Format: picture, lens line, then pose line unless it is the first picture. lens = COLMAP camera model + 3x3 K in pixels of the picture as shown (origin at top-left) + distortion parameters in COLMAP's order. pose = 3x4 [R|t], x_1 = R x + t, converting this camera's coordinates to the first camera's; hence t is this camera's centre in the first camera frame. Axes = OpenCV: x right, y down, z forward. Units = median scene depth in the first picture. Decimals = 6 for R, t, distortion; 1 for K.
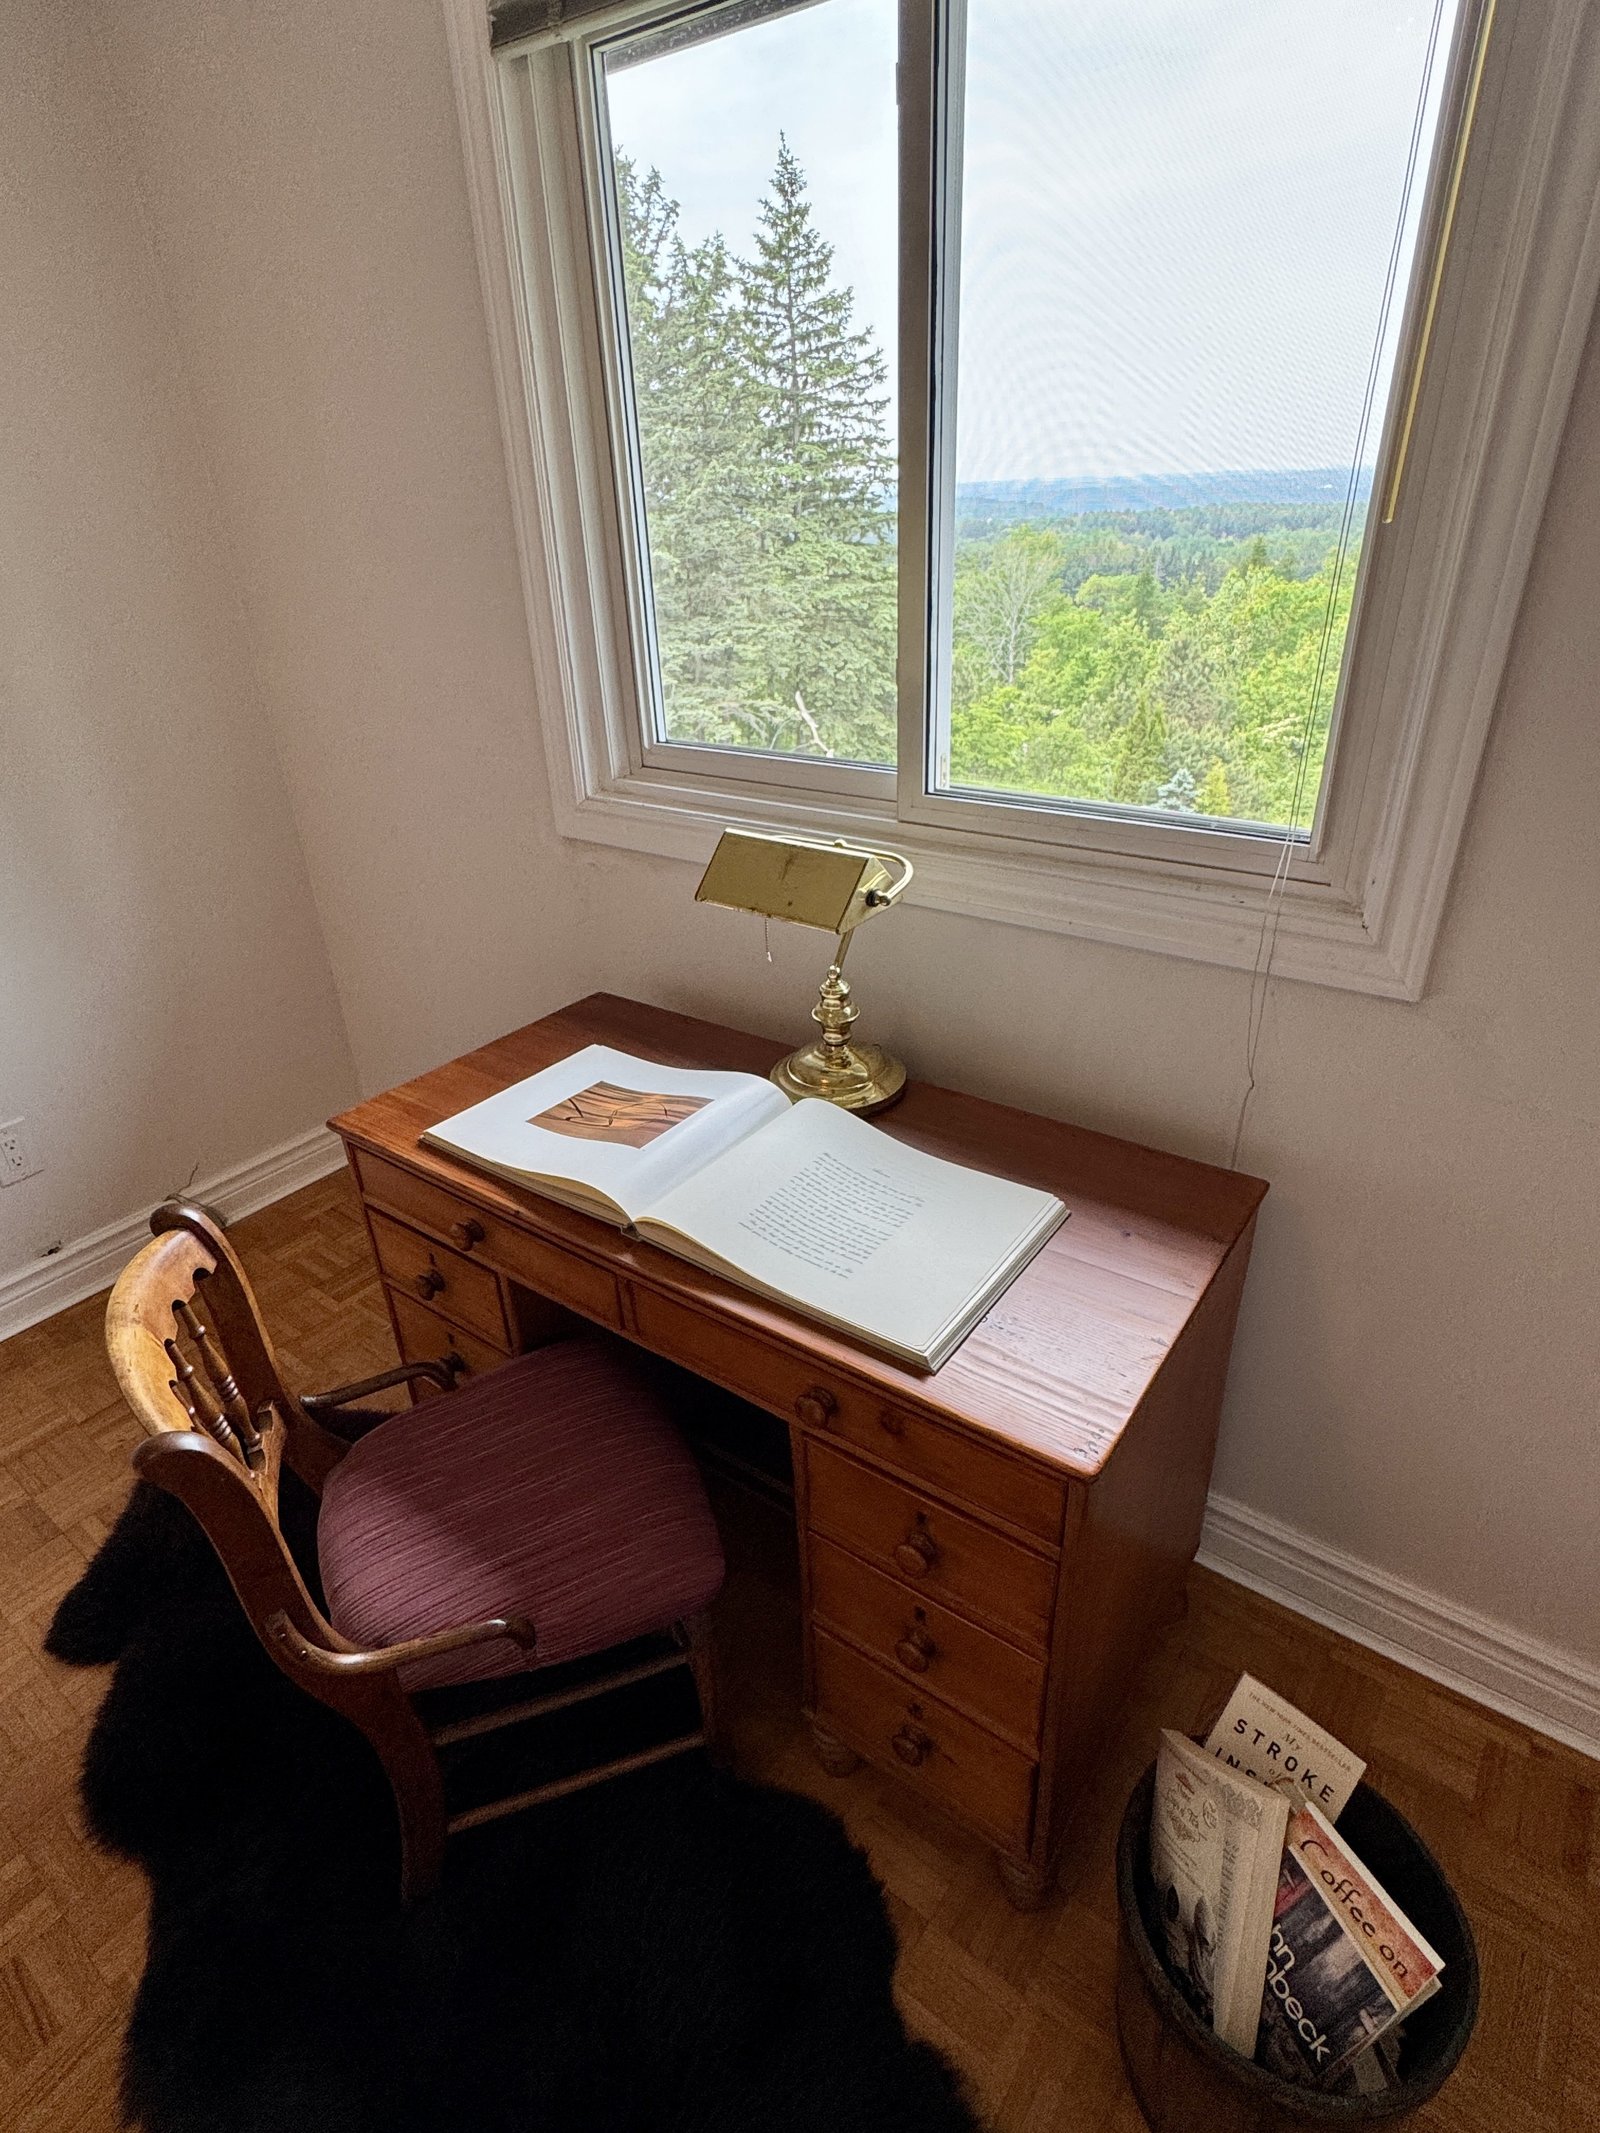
lens RADIAL K [[1070.8, 0, 803.5], [0, 1070.8, 1057.5], [0, 0, 1]] dist [-0.001776, 0.000146]
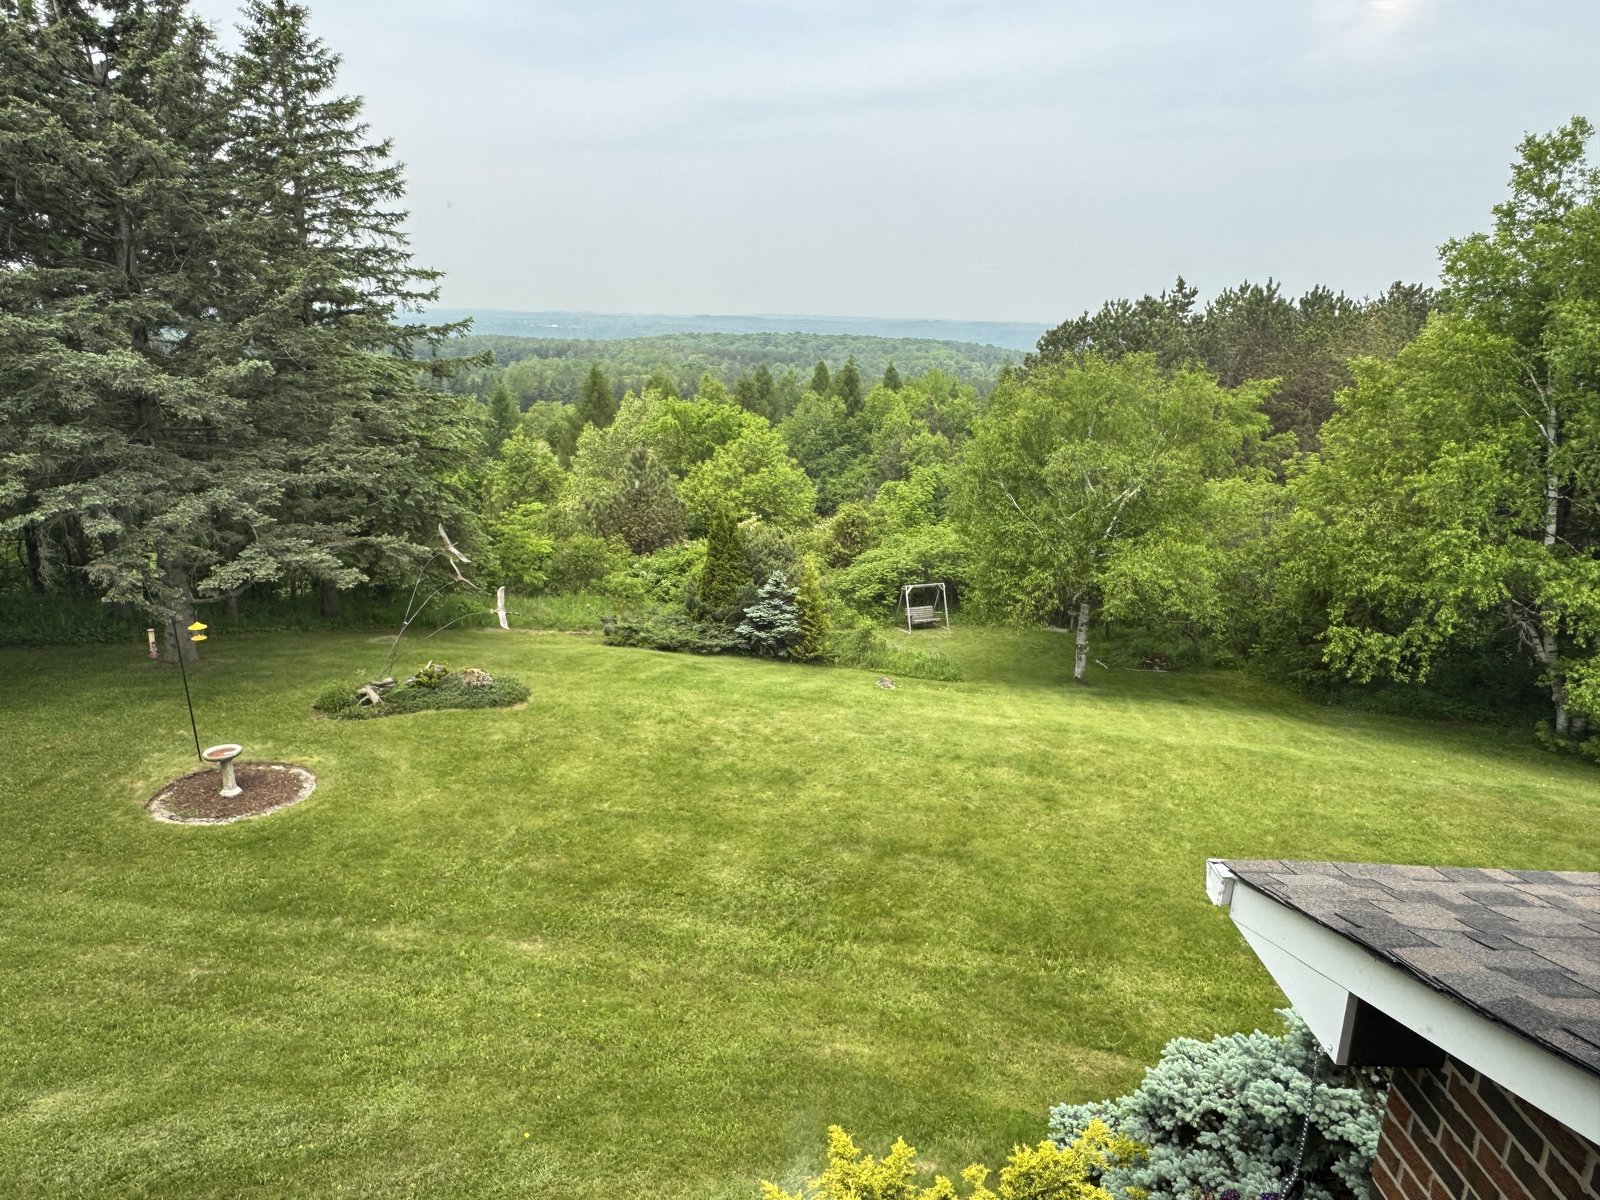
lens RADIAL K [[1051.9, 0, 804.8], [0, 1051.9, 597.7], [0, 0, 1]] dist [0.000588, -0.001560]
pose [[0.802484, -0.101761, 0.587932, -0.220187], [0.234102, 0.960039, -0.153365, -0.082230], [-0.548831, 0.260709, 0.794239, 0.186533]]
